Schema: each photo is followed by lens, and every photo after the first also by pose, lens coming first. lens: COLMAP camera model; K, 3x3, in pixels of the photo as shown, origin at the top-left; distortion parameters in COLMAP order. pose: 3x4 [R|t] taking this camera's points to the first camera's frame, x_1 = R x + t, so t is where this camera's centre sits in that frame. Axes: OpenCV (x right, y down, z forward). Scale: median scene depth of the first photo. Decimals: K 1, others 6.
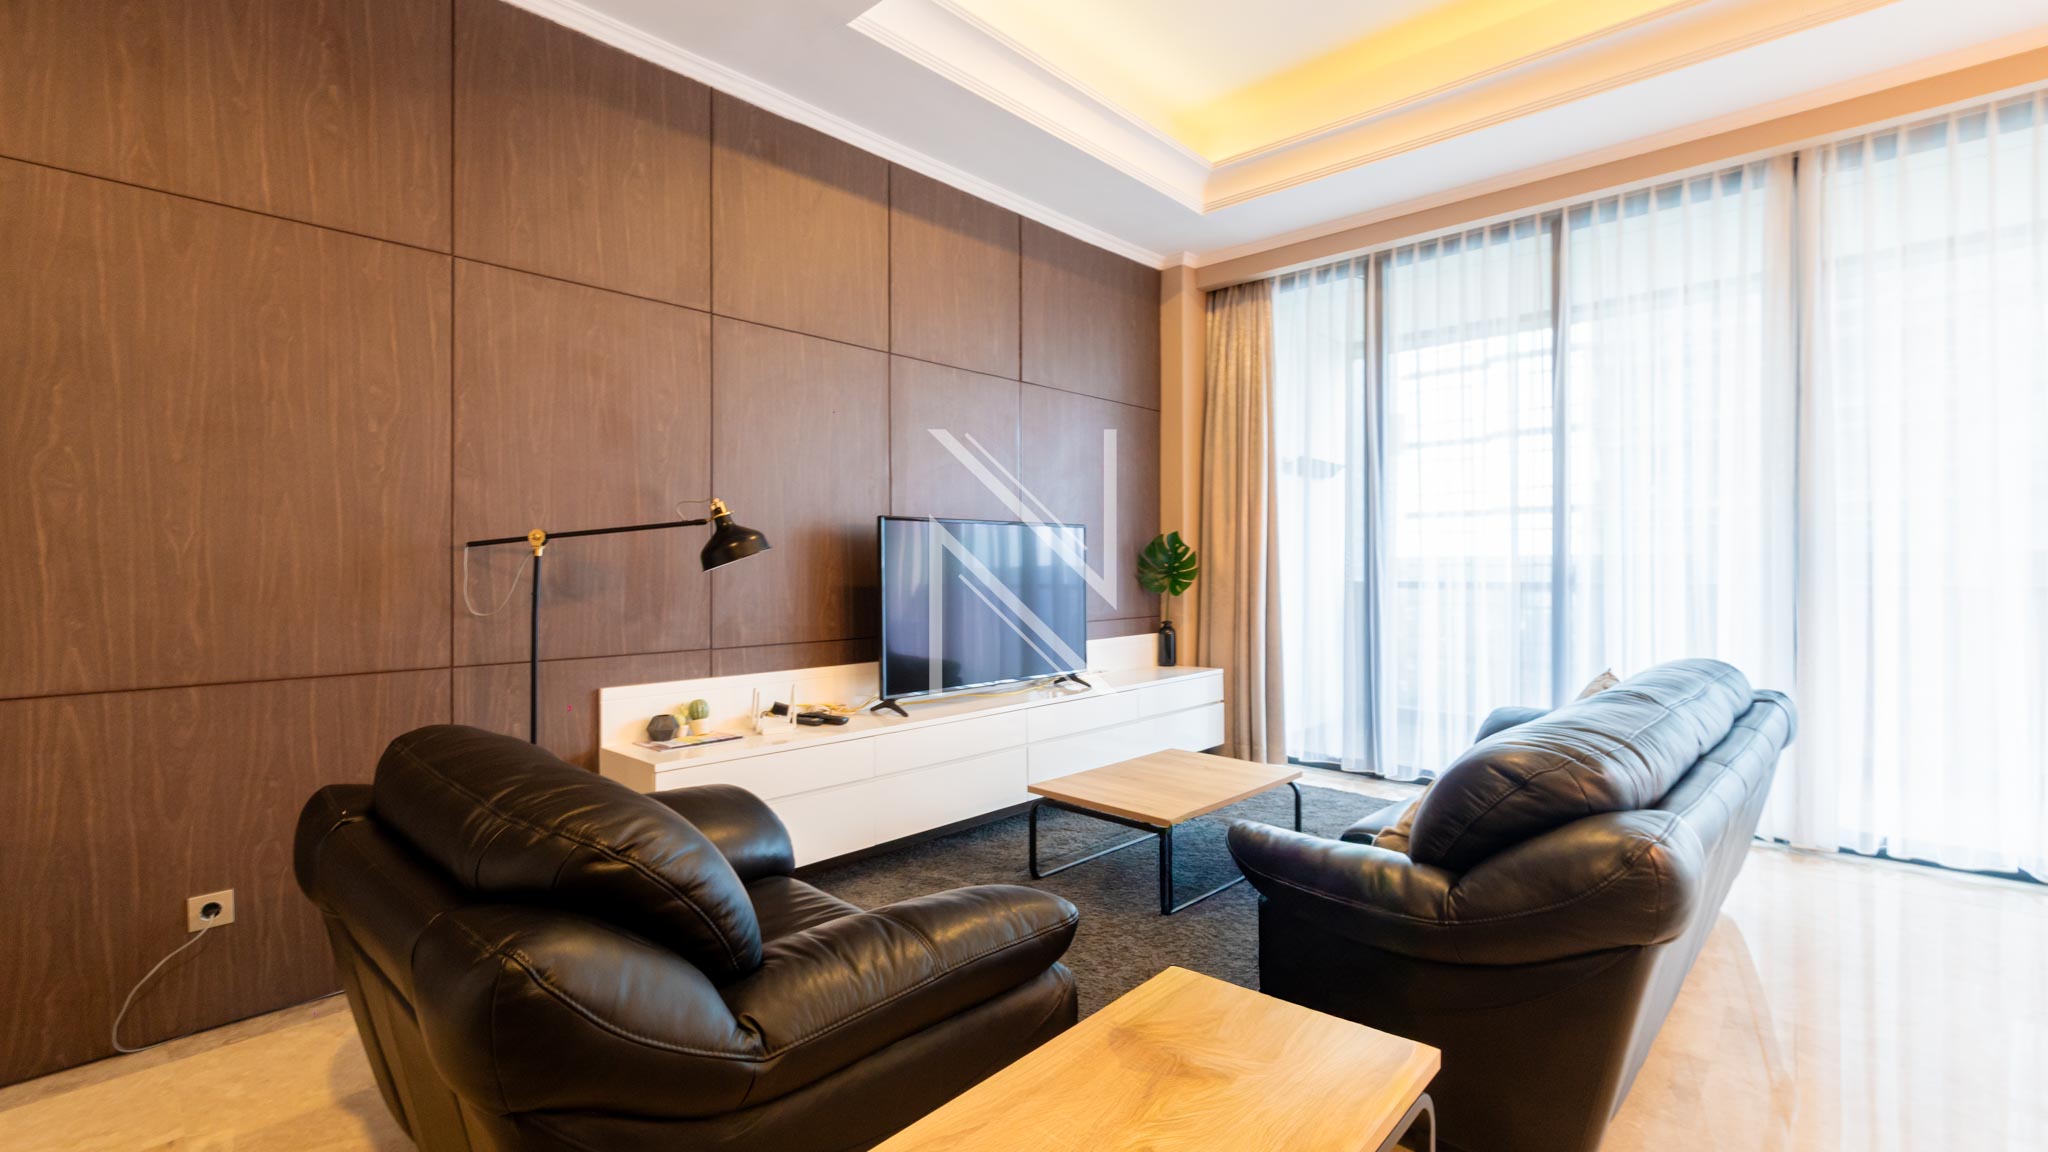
lens RADIAL K [[905.2, 0, 1017.2], [0, 905.2, 575.9], [0, 0, 1]] dist [-0.000069, 0.001452]
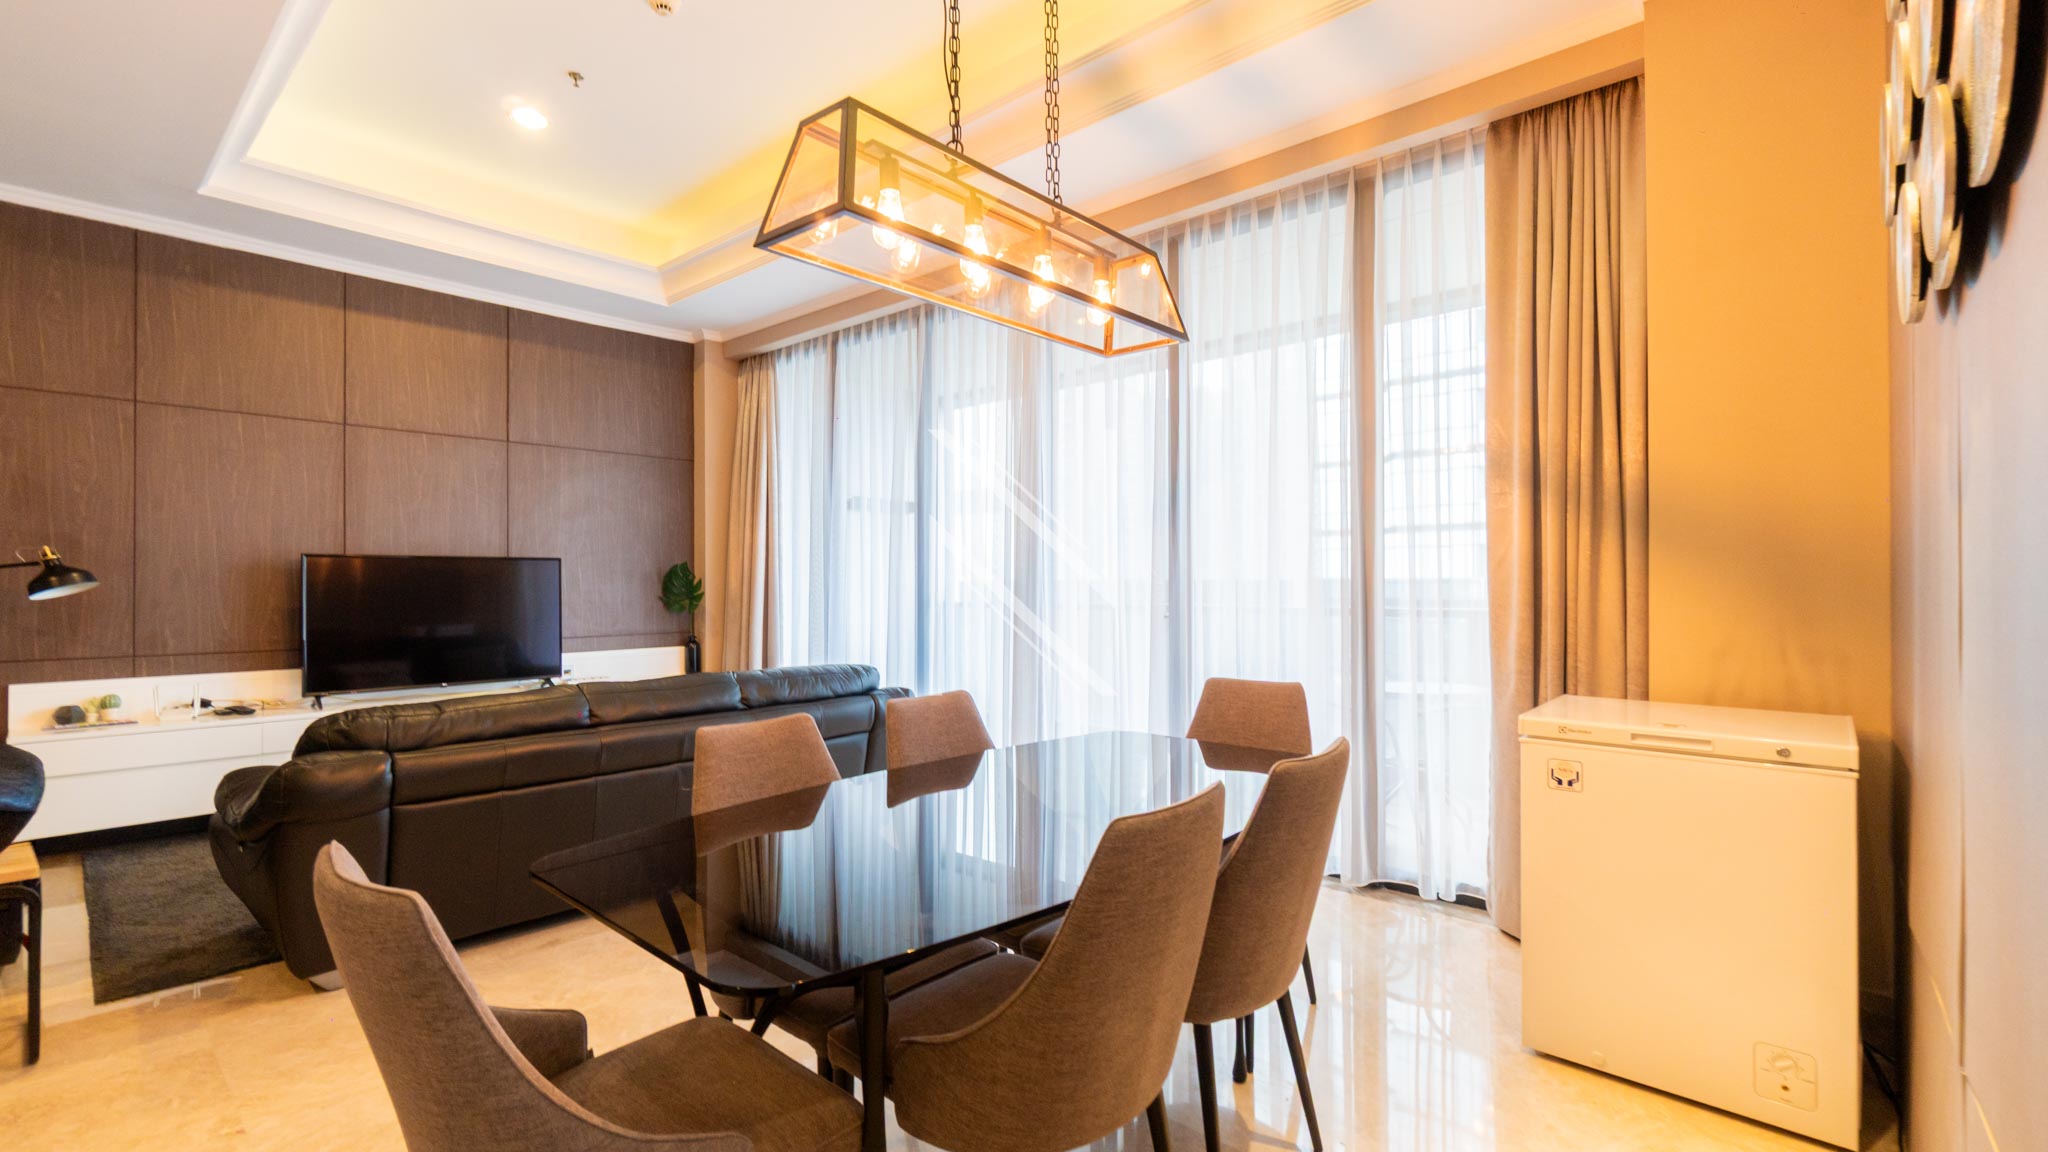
lens RADIAL K [[905.2, 0, 1018.1], [0, 905.2, 582.2], [0, 0, 1]] dist [-0.000069, 0.001452]
pose [[0.999997, 0.001063, 0.002195, 0.802125], [-0.001043, 0.999957, -0.009219, -0.013437], [-0.002205, 0.009217, 0.999955, -0.269702]]
